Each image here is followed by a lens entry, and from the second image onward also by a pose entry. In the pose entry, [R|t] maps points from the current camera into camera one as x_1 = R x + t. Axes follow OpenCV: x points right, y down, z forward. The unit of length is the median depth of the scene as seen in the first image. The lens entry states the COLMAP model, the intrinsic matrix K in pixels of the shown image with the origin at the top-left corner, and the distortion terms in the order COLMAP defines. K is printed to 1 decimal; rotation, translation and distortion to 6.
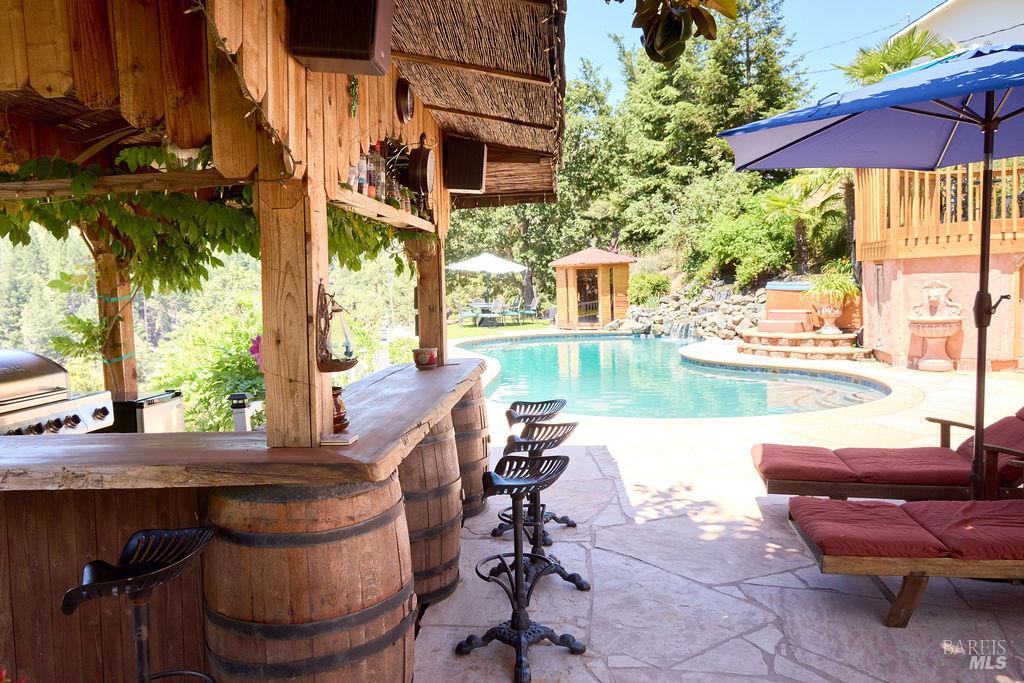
lens RADIAL K [[765.5, 0, 512.0], [0, 765.5, 341.5], [0, 0, 1]] dist [0.105436, -0.000332]
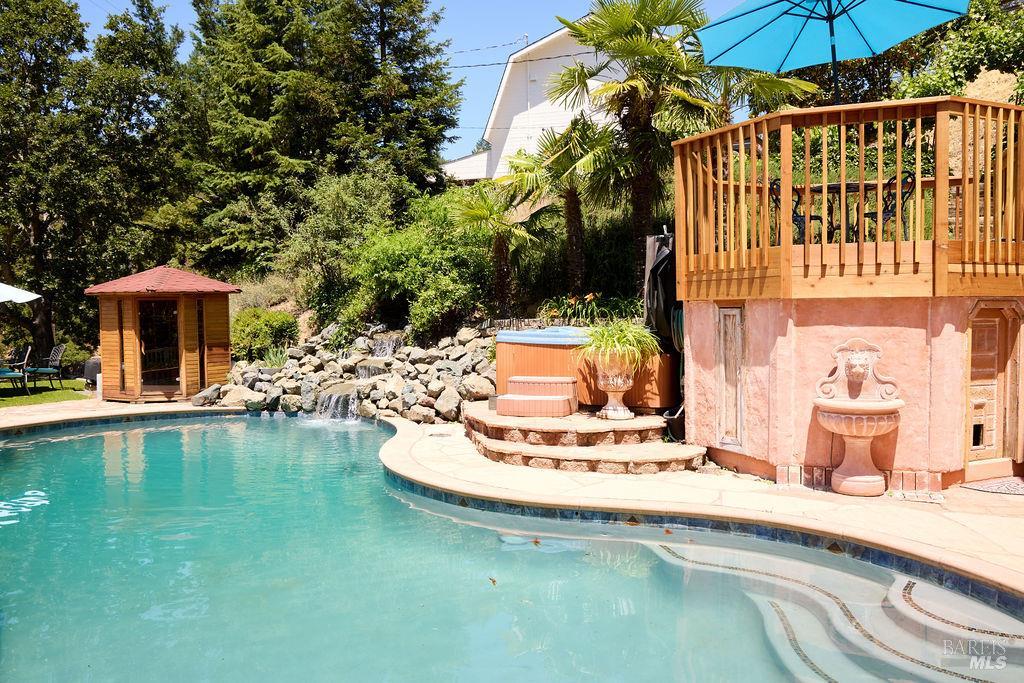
lens RADIAL K [[806.8, 0, 512.0], [0, 806.8, 341.5], [0, 0, 1]] dist [-0.070024, 0.114715]
pose [[0.849479, 0.001053, 0.527622, 0.003432], [0.025317, 0.998765, -0.042754, -0.030499], [-0.527015, 0.049676, 0.848403, 0.343613]]
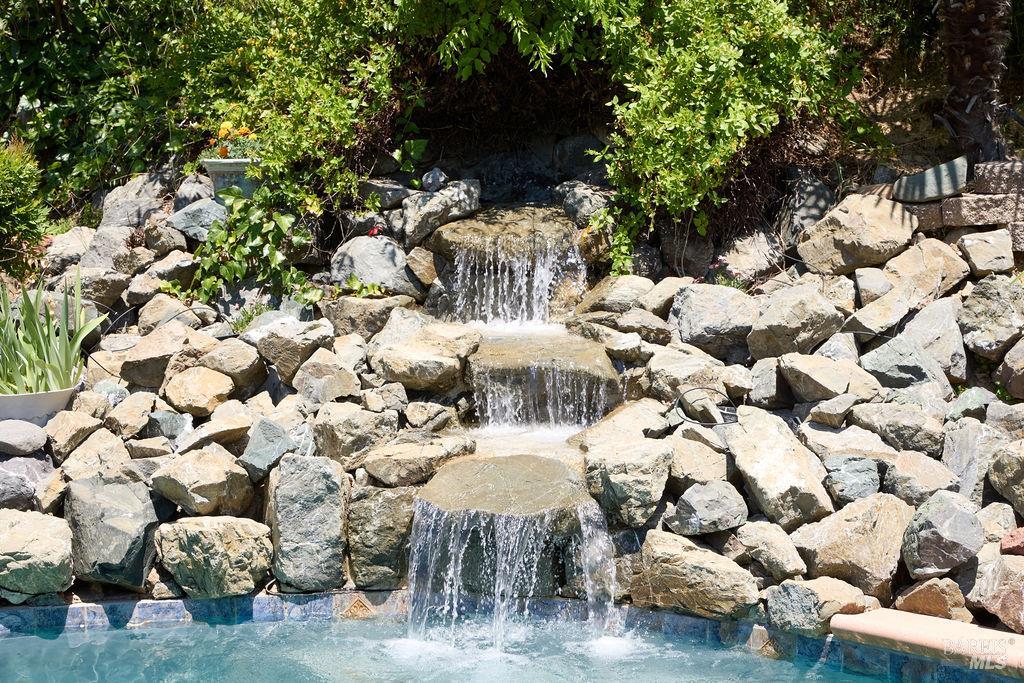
lens RADIAL K [[2014.0, 0, 512.0], [0, 2014.0, 341.5], [0, 0, 1]] dist [-0.005183, -0.030079]
pose [[0.622563, -0.060000, 0.780266, -0.039555], [0.048727, 0.998094, 0.037872, -0.058285], [-0.781051, 0.014442, 0.624300, 0.696918]]
